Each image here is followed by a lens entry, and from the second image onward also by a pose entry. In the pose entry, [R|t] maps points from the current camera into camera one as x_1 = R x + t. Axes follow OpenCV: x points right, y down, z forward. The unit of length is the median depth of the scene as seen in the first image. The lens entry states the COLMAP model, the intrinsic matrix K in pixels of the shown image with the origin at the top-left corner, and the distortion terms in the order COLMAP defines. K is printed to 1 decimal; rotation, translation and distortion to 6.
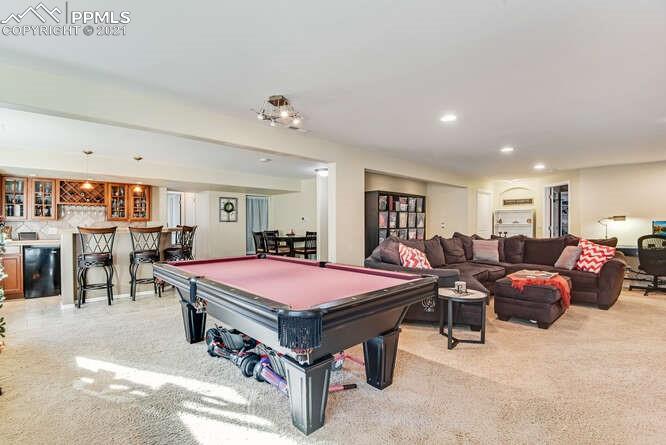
lens RADIAL K [[322.3, 0, 334.4], [0, 322.3, 221.6], [0, 0, 1]] dist [-0.024407, -0.001630]
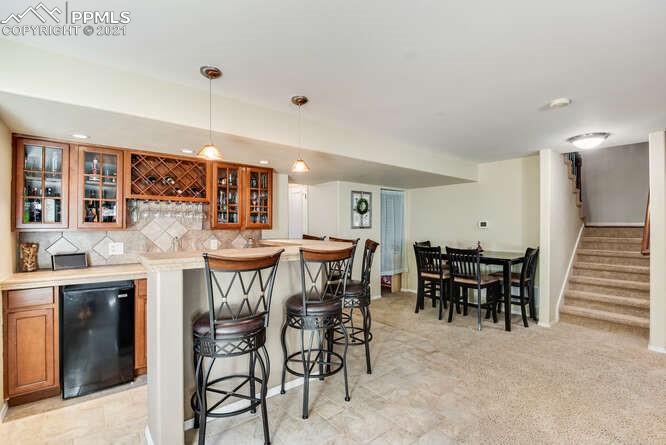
lens RADIAL K [[304.0, 0, 329.0], [0, 304.0, 220.4], [0, 0, 1]] dist [-0.003665, -0.000675]
pose [[0.997776, 0.002346, -0.066608, -0.505810], [-0.002655, 0.999986, -0.004549, -0.017723], [0.066597, 0.004716, 0.997769, 0.519123]]
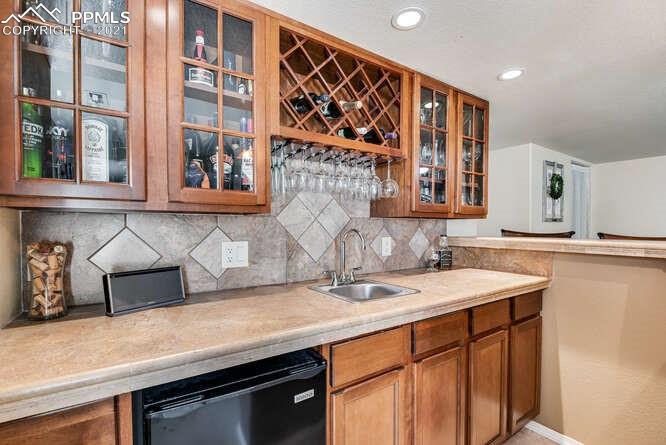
lens RADIAL K [[304.0, 0, 332.8], [0, 304.0, 227.7], [0, 0, 1]] dist [-0.003665, -0.000675]
pose [[0.989432, 0.007283, -0.144811, -0.799399], [-0.004083, 0.999741, 0.022385, 0.003098], [0.144937, -0.021557, 0.989206, 0.795669]]
